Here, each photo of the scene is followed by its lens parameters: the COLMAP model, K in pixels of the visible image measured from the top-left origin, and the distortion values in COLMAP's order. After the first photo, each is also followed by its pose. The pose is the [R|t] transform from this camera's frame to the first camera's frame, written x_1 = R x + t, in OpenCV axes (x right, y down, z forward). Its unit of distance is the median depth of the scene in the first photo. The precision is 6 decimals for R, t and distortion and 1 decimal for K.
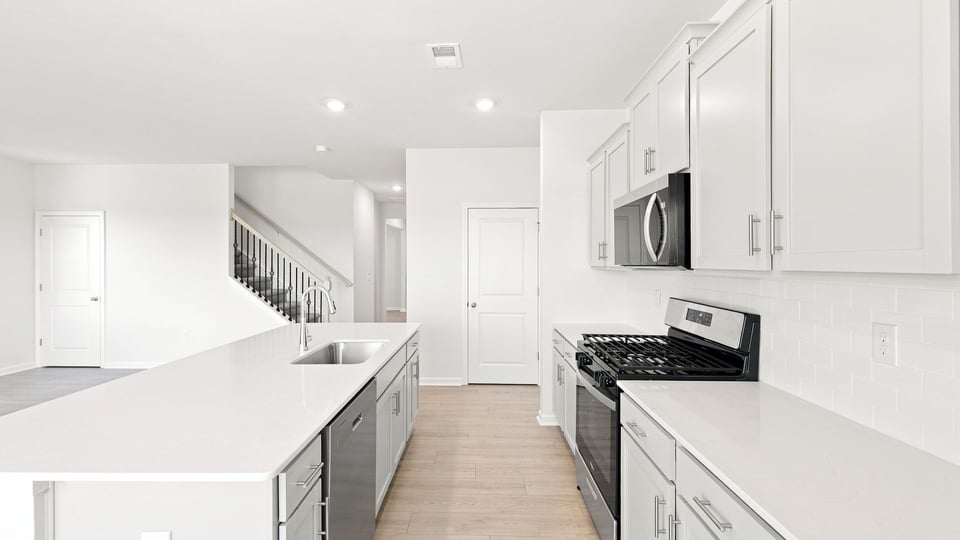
lens RADIAL K [[419.4, 0, 485.4], [0, 419.4, 270.6], [0, 0, 1]] dist [0.003677, 0.000325]
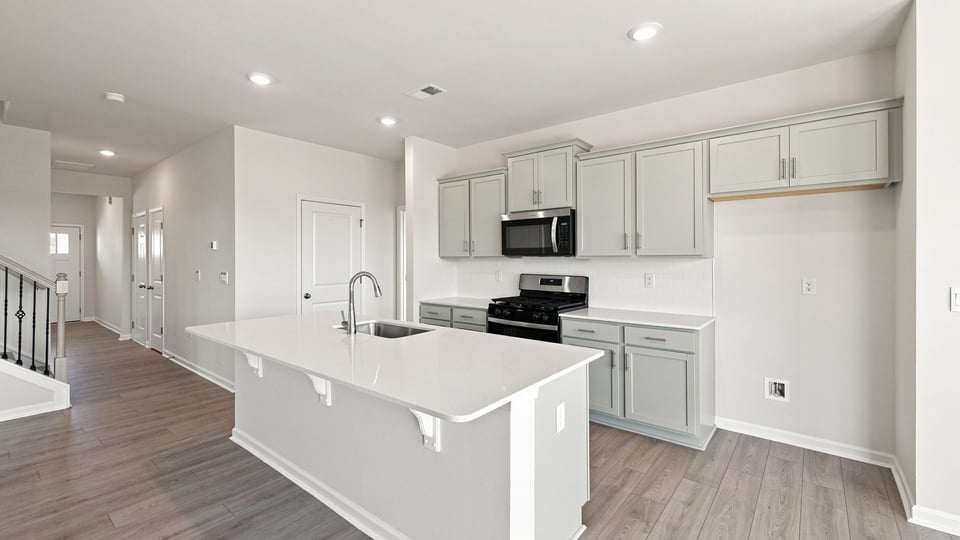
lens RADIAL K [[419.4, 0, 476.9], [0, 419.4, 265.1], [0, 0, 1]] dist [0.003677, 0.000325]
pose [[0.598716, -0.005996, 0.800939, -1.275748], [0.013281, 0.999909, -0.002443, 0.034014], [-0.800851, 0.012100, 0.598741, 0.127774]]
